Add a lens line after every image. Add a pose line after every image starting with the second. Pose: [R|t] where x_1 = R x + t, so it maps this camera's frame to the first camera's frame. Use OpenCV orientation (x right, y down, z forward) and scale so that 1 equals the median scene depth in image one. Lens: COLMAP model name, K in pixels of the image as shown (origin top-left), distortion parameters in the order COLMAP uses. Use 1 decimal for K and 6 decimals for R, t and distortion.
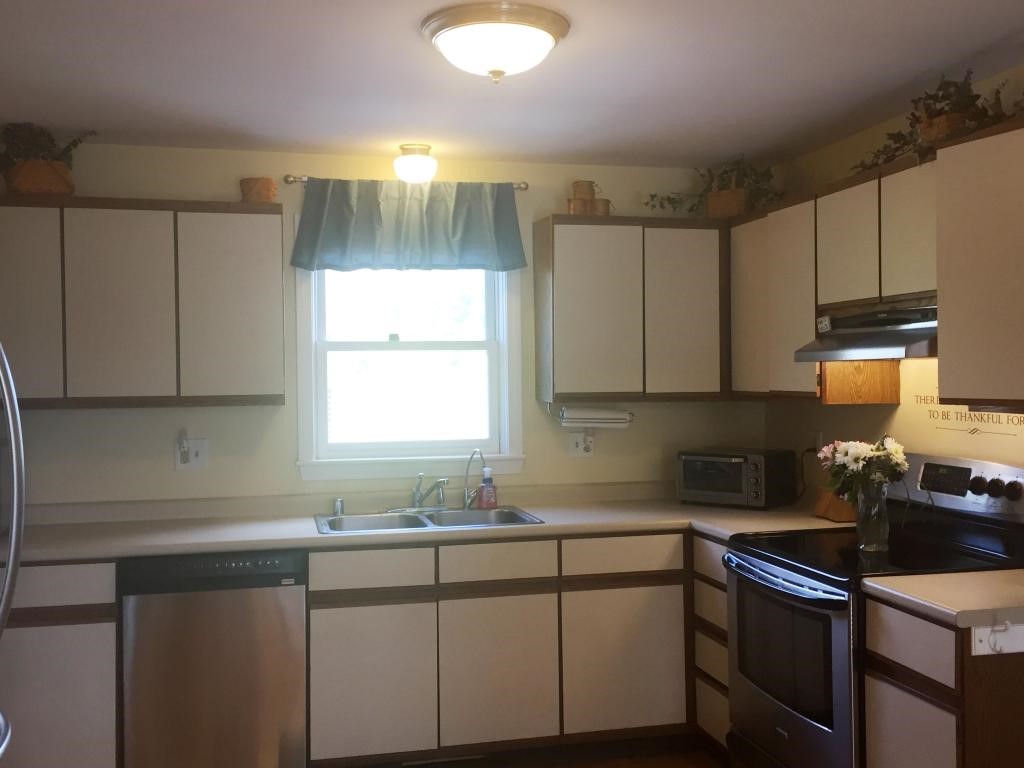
lens RADIAL K [[1006.5, 0, 512.0], [0, 1006.5, 384.0], [0, 0, 1]] dist [0.060337, -0.002037]
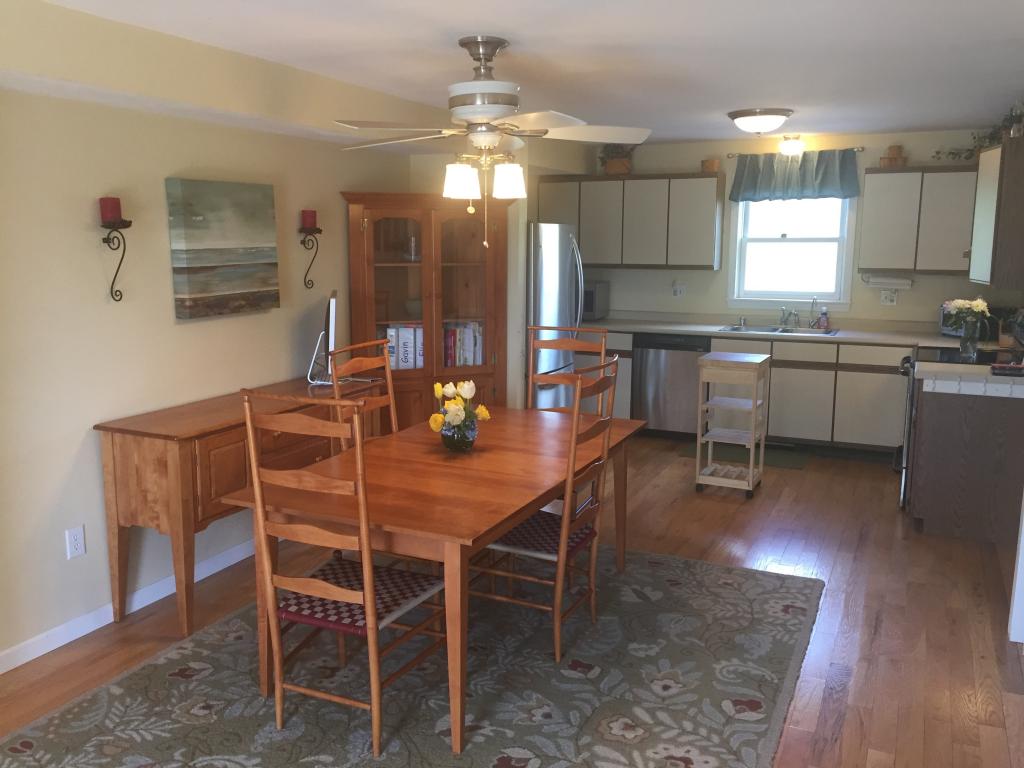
lens RADIAL K [[851.0, 0, 512.0], [0, 851.0, 384.0], [0, 0, 1]] dist [-0.086910, -0.002340]
pose [[0.776216, 0.108925, -0.620986, 0.506540], [-0.004901, 0.985975, 0.166821, -0.033059], [0.630448, -0.126446, 0.765863, -0.571639]]
